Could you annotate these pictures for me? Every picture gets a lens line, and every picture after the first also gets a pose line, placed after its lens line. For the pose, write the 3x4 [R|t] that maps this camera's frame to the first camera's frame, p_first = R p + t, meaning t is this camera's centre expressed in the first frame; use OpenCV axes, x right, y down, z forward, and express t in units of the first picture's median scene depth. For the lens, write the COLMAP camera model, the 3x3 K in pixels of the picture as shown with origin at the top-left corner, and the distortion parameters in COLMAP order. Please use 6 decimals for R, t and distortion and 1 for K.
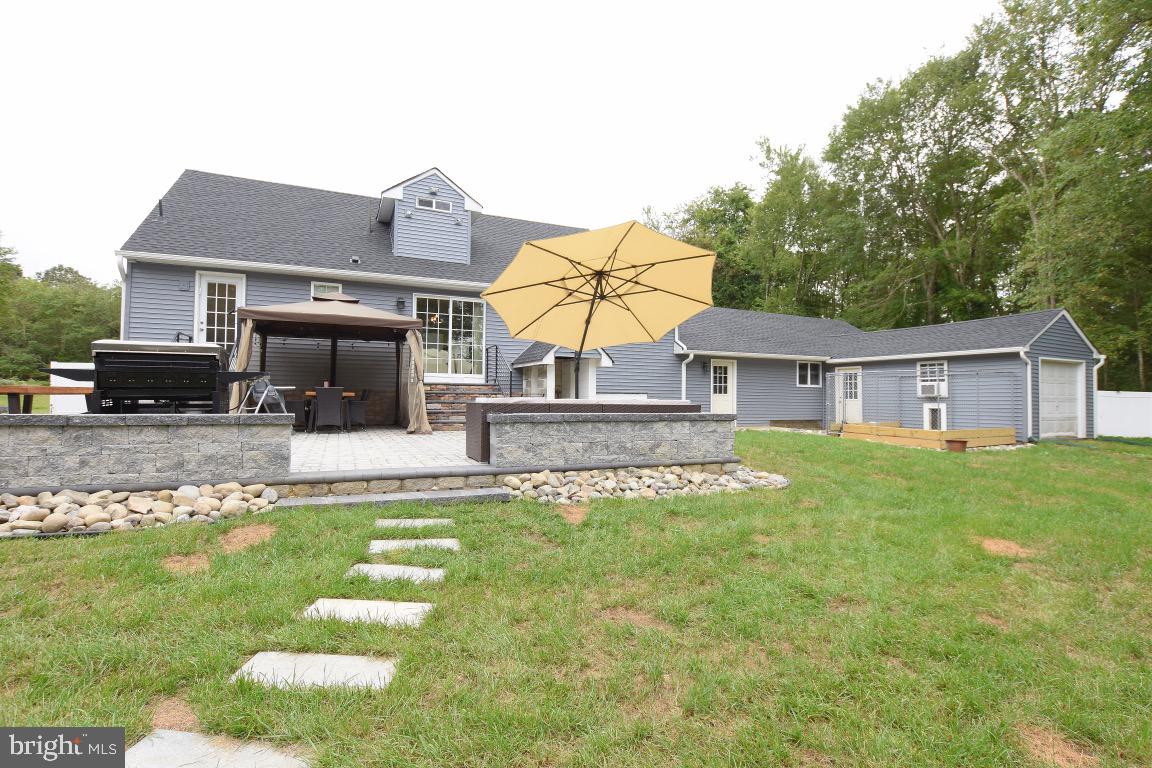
lens RADIAL K [[530.1, 0, 576.0], [0, 530.1, 384.0], [0, 0, 1]] dist [-0.047366, -0.000008]
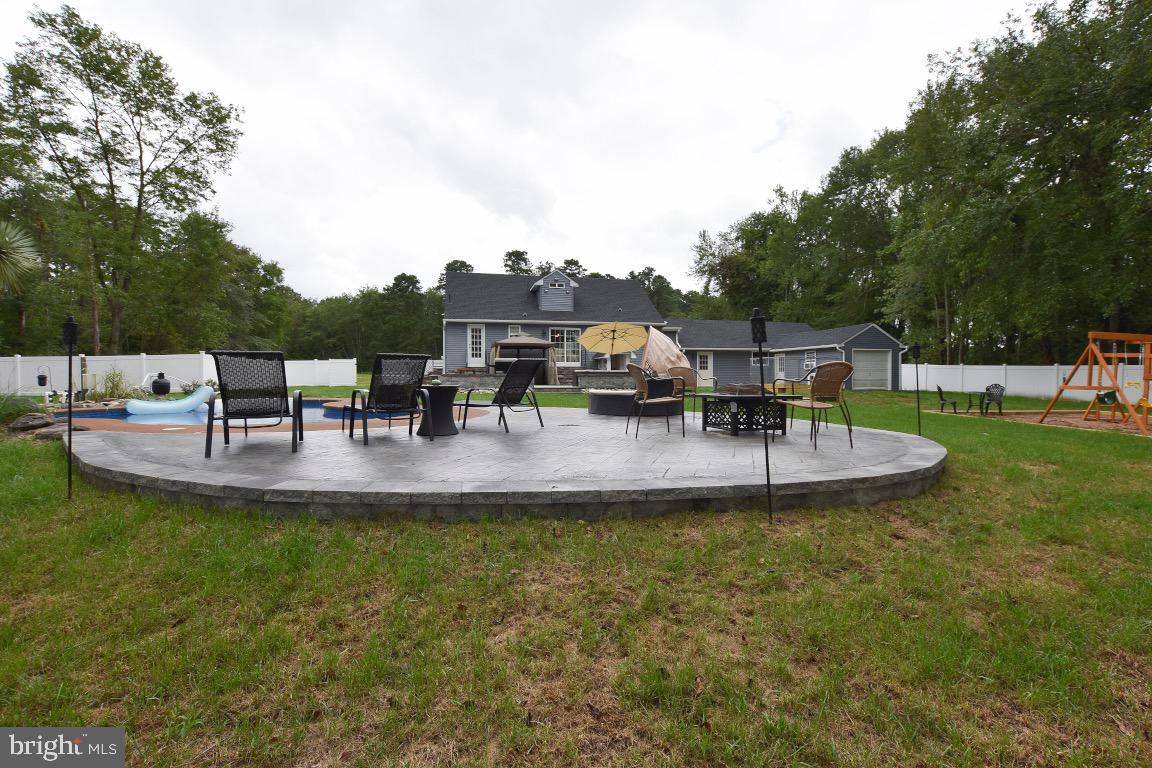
lens RADIAL K [[530.1, 0, 576.0], [0, 530.1, 384.0], [0, 0, 1]] dist [-0.047366, -0.000008]
pose [[0.979746, -0.009638, -0.200013, 0.243926], [0.016525, 0.999326, 0.032792, -0.000939], [0.199562, -0.035433, 0.979244, -1.149876]]
